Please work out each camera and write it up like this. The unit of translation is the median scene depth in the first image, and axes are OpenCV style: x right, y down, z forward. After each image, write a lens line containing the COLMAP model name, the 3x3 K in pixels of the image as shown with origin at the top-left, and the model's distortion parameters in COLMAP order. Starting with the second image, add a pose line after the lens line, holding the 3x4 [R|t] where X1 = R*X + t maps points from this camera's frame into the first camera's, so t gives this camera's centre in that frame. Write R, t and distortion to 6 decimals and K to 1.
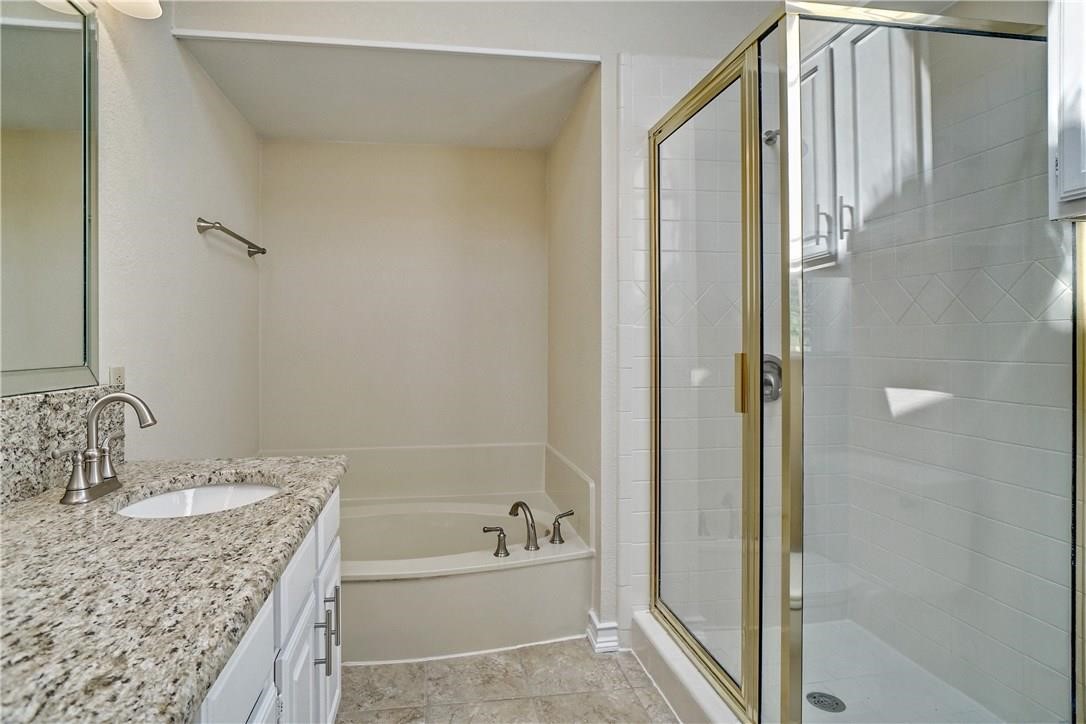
lens RADIAL K [[574.3, 0, 507.4], [0, 574.3, 345.3], [0, 0, 1]] dist [-0.006618, -0.001924]
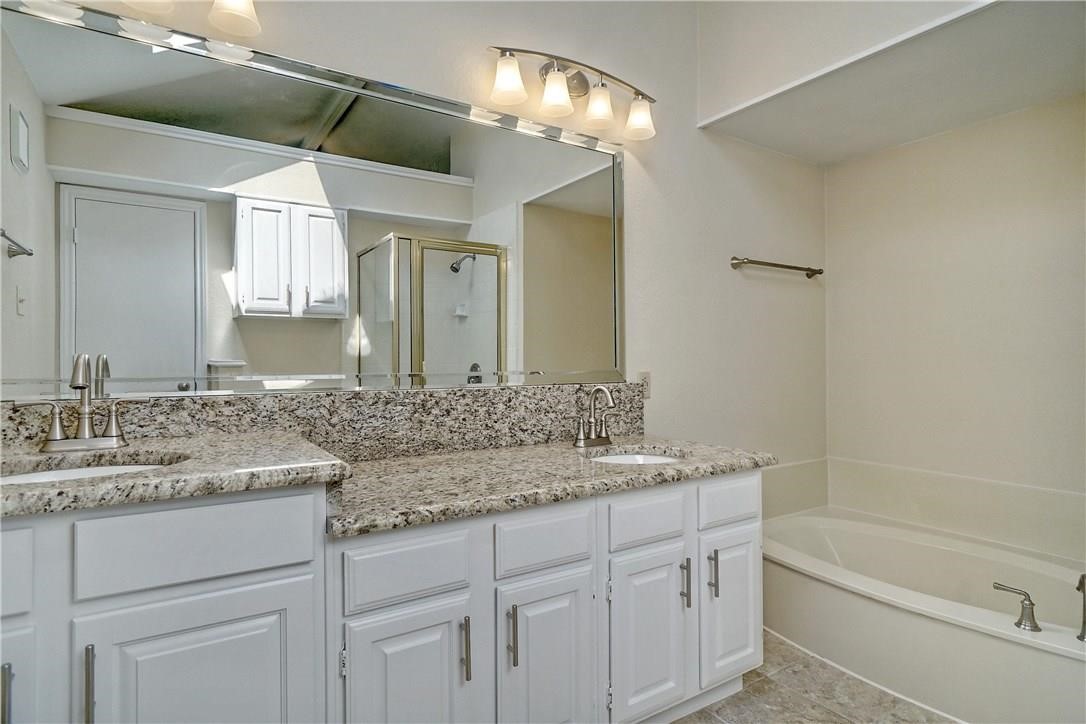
lens RADIAL K [[574.3, 0, 540.2], [0, 574.3, 356.7], [0, 0, 1]] dist [-0.006618, -0.001924]
pose [[0.431842, 0.004942, -0.901936, 0.636574], [-0.004821, 0.999983, 0.003171, -0.005732], [0.901936, 0.002979, 0.431859, 0.100035]]
